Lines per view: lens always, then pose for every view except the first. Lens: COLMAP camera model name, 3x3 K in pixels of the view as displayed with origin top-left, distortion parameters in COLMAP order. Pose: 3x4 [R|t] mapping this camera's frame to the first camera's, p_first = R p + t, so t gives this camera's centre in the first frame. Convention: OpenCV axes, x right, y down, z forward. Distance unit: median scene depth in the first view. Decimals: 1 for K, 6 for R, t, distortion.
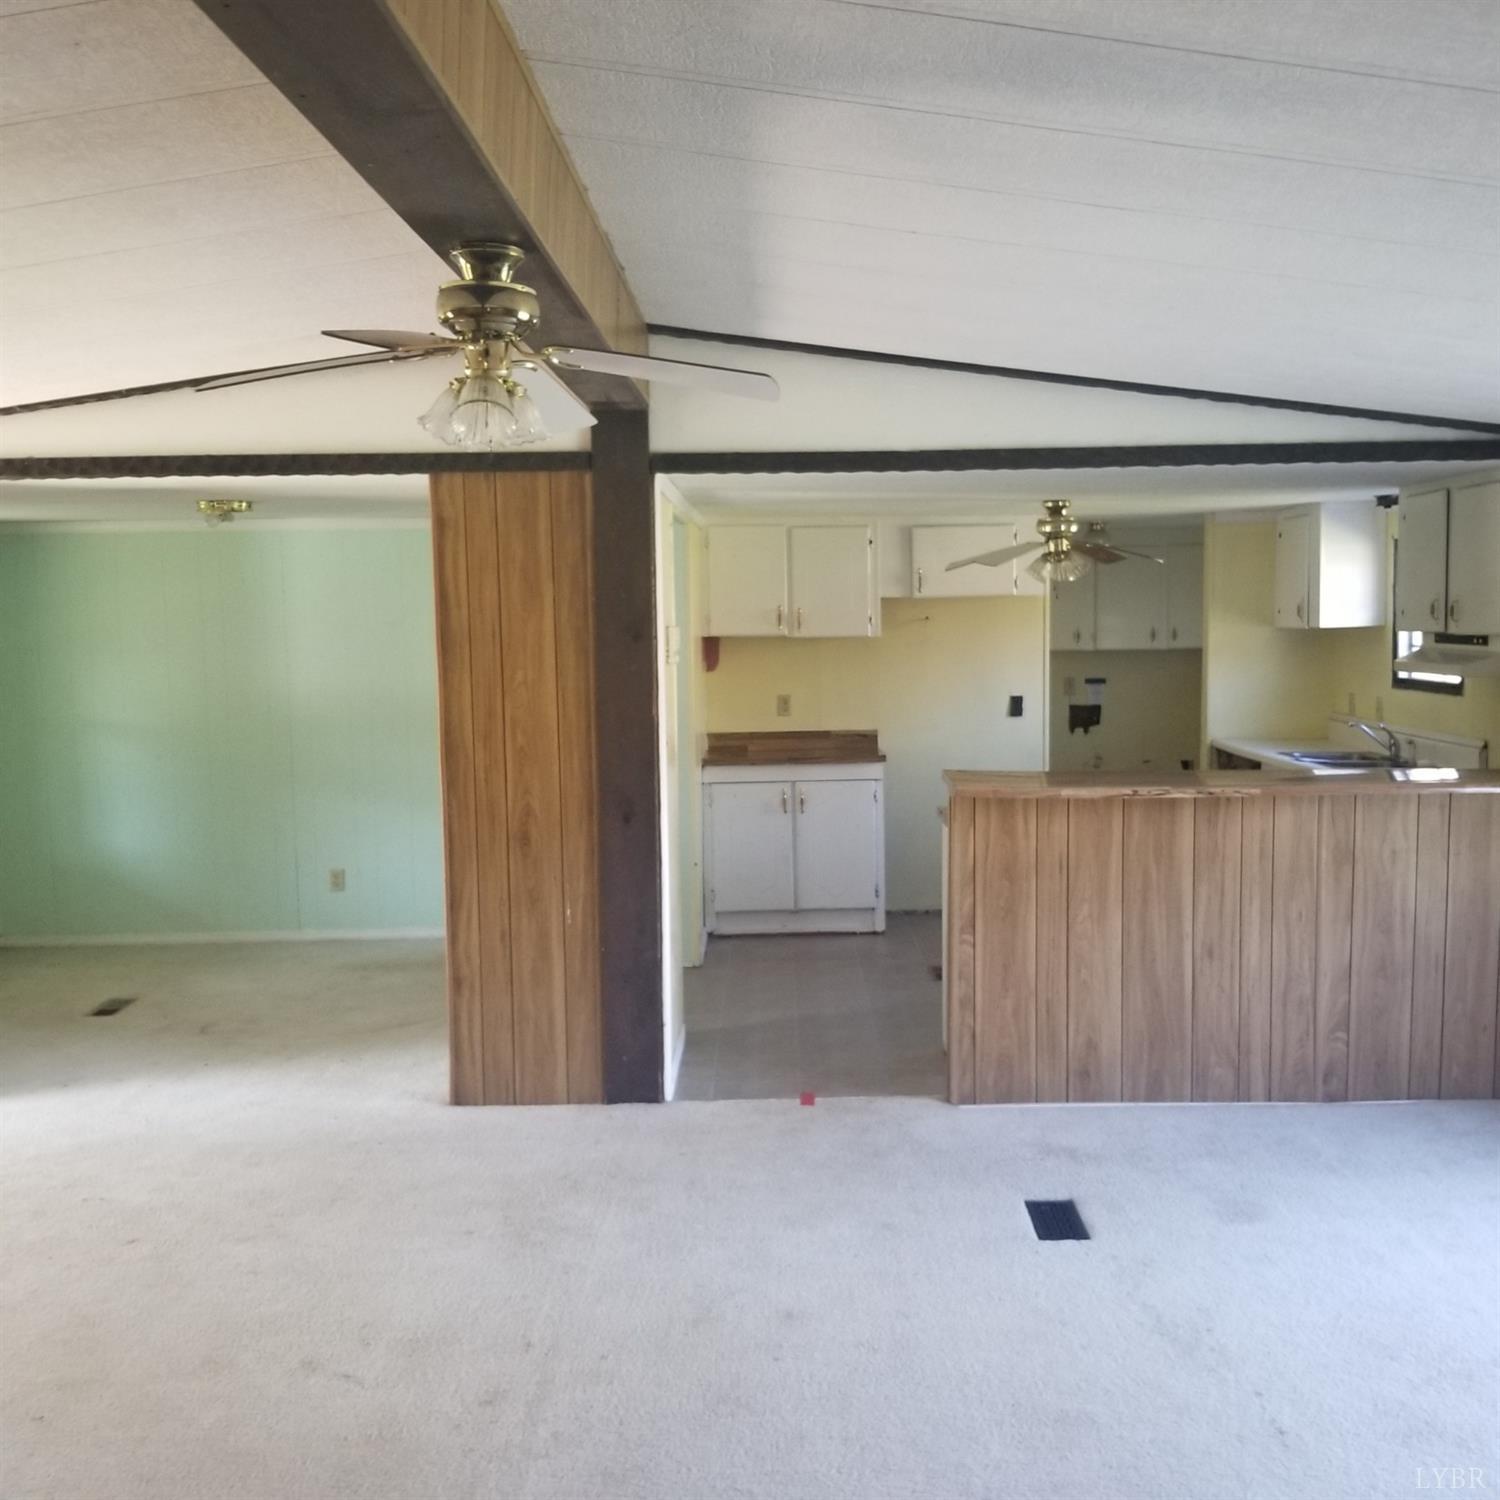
lens RADIAL K [[1545.2, 0, 763.4], [0, 1545.2, 747.7], [0, 0, 1]] dist [0.122435, -0.250478]
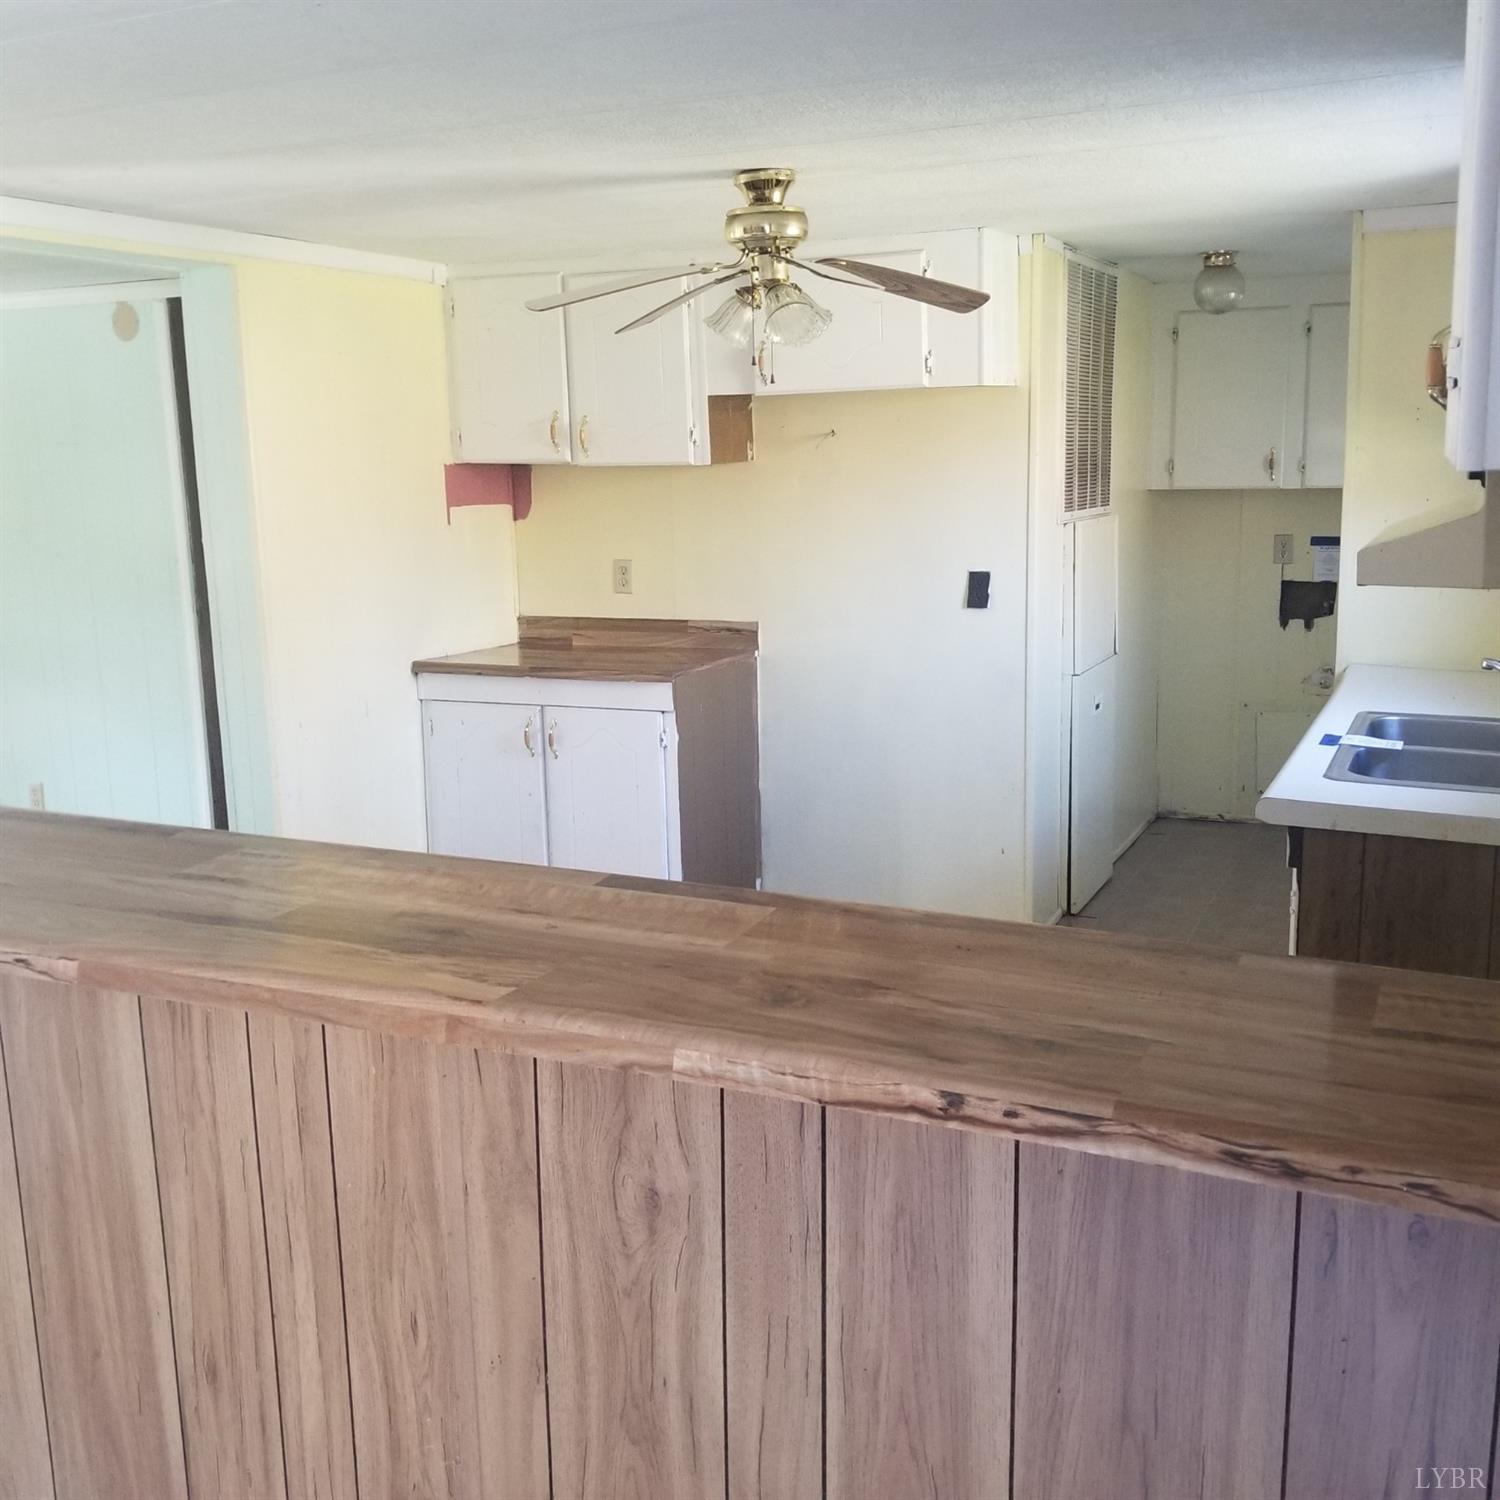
lens RADIAL K [[1545.2, 0, 763.4], [0, 1545.2, 747.7], [0, 0, 1]] dist [0.122435, -0.250478]
pose [[0.916507, 0.073196, -0.393265, 0.522576], [-0.032513, 0.993495, 0.109139, -0.048034], [0.398696, -0.087241, 0.912924, 0.738056]]
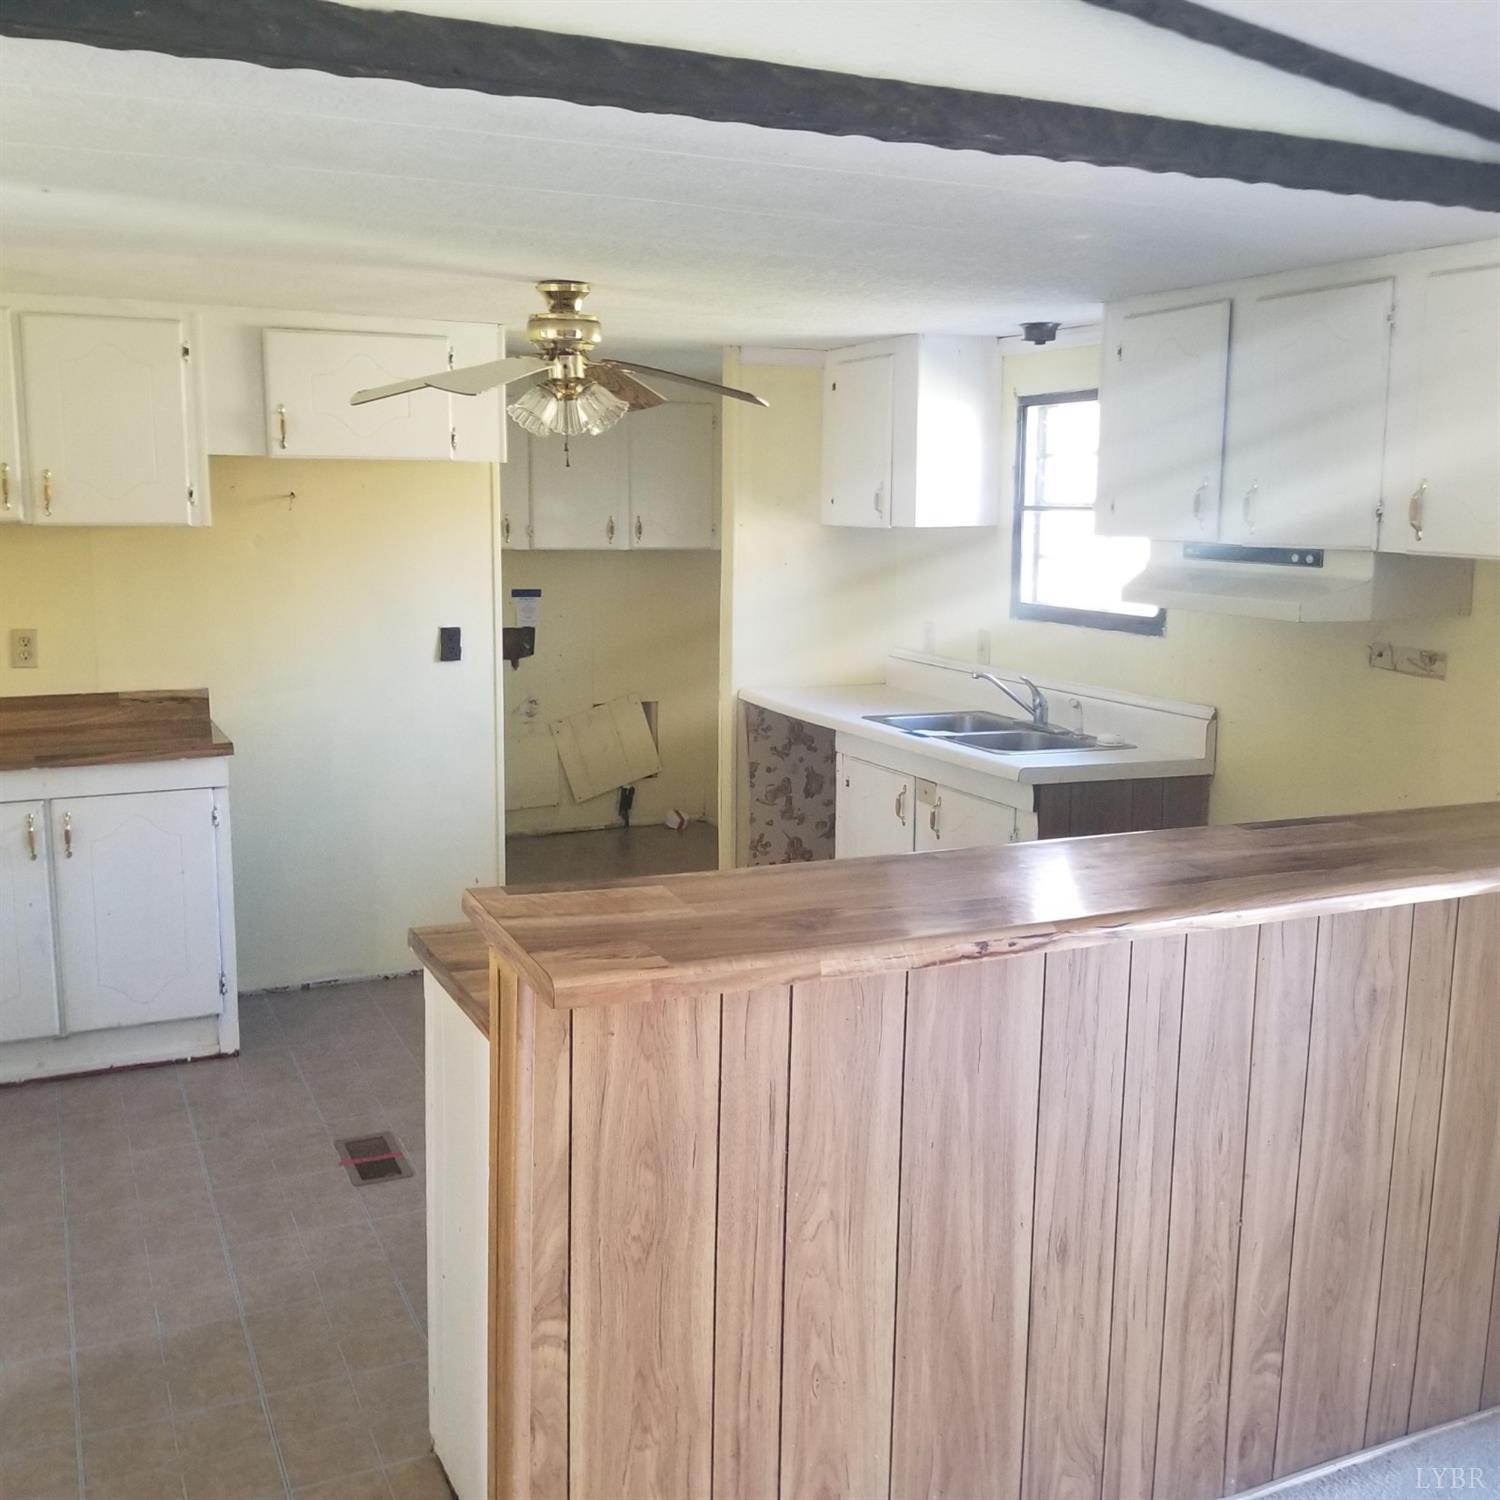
lens RADIAL K [[1584.9, 0, 799.5], [0, 1584.9, 737.1], [0, 0, 1]] dist [0.065090, -0.113908]
pose [[0.898389, -0.041691, 0.437217, 0.018832], [0.013689, 0.997659, 0.067005, -0.050366], [-0.438987, -0.054212, 0.896856, 0.618699]]
